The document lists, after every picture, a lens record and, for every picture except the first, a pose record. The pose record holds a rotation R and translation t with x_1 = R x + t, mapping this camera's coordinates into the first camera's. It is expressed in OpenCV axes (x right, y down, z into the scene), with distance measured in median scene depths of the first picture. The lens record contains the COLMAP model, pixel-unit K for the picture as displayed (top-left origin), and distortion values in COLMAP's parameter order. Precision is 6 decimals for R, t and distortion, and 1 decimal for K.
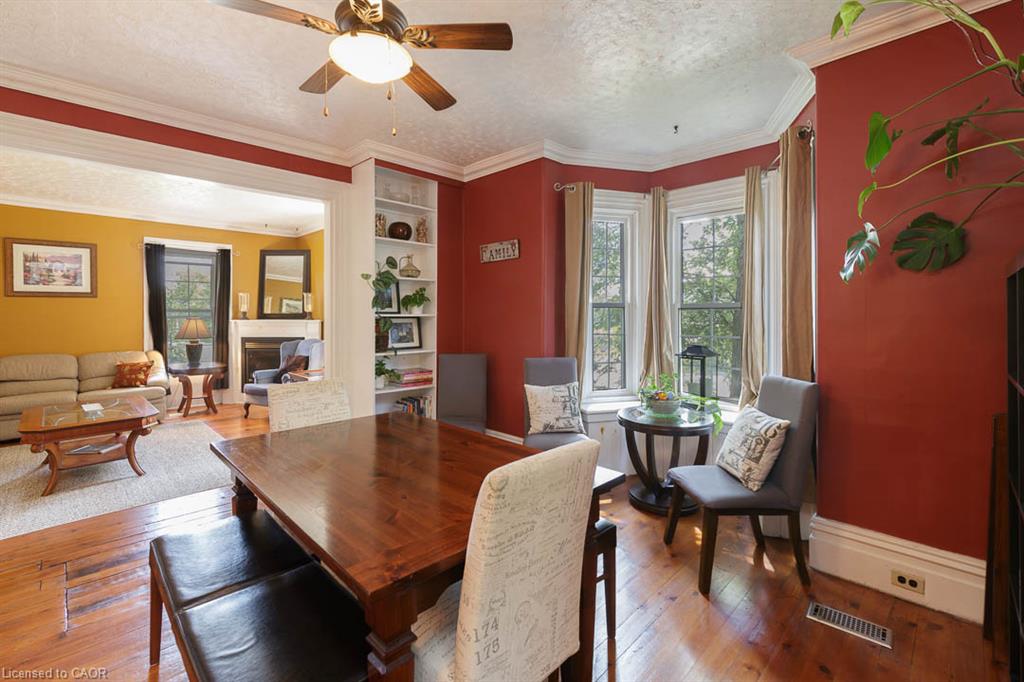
lens RADIAL K [[443.6, 0, 516.9], [0, 443.6, 313.4], [0, 0, 1]] dist [-0.000623, -0.000542]
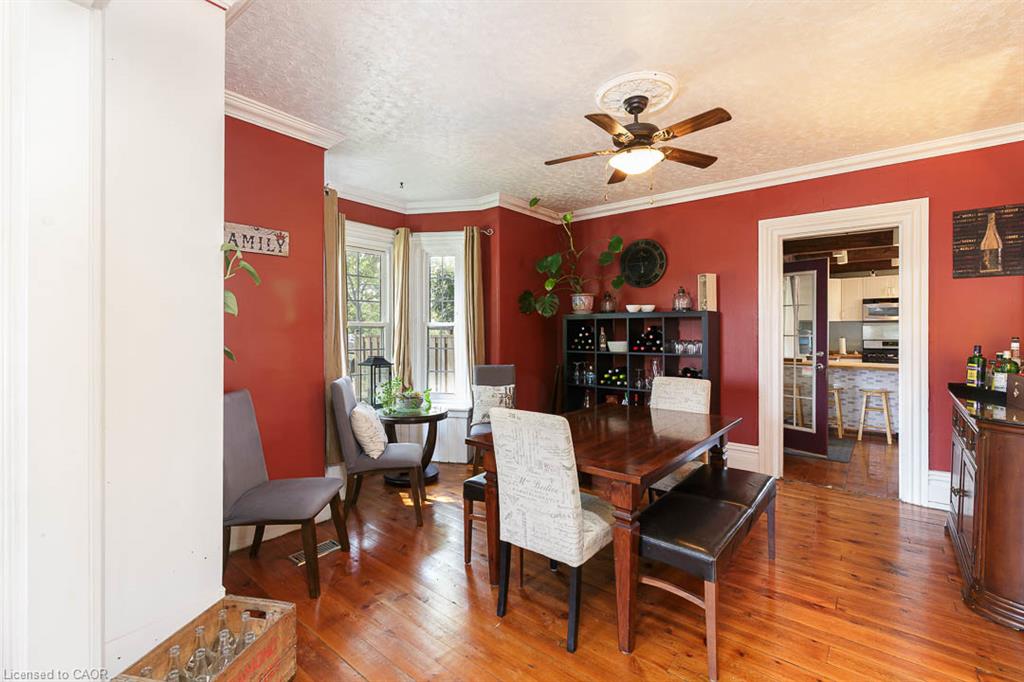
lens RADIAL K [[443.6, 0, 506.7], [0, 443.6, 335.3], [0, 0, 1]] dist [-0.000623, -0.000542]
pose [[-0.068882, -0.001291, 0.997624, -1.048841], [-0.000609, 0.999999, 0.001252, 0.013636], [-0.997625, -0.000521, -0.068883, 0.894081]]
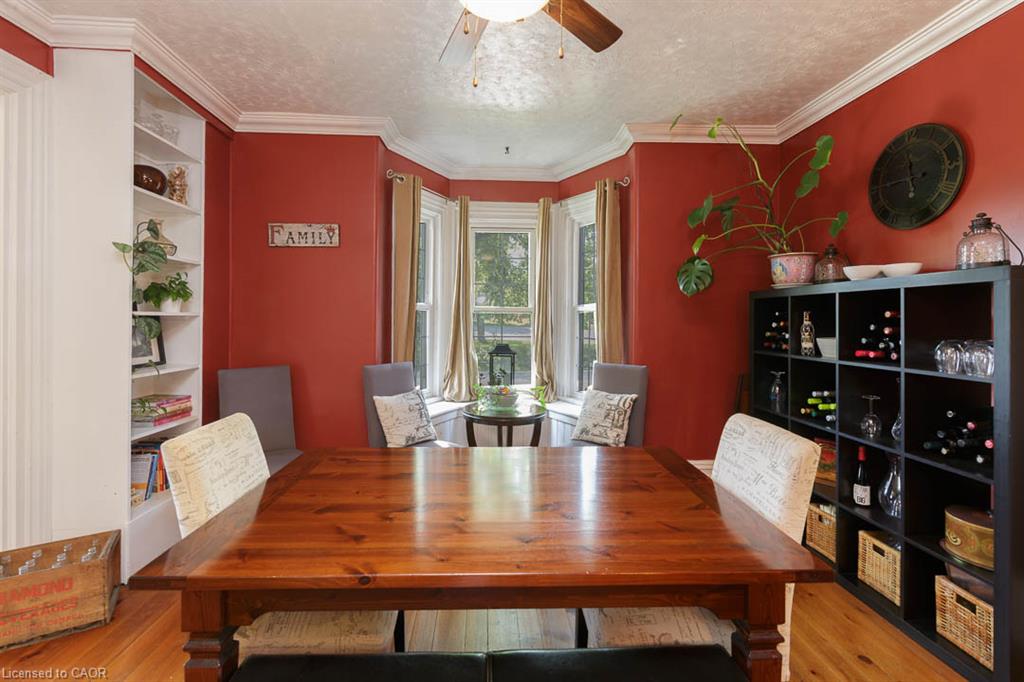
lens RADIAL K [[443.6, 0, 507.9], [0, 443.6, 318.1], [0, 0, 1]] dist [-0.000623, -0.000542]
pose [[0.685651, 0.007104, 0.727896, -0.507667], [-0.011168, 0.999937, 0.000761, 0.006084], [-0.727845, -0.008651, 0.685687, 0.261901]]
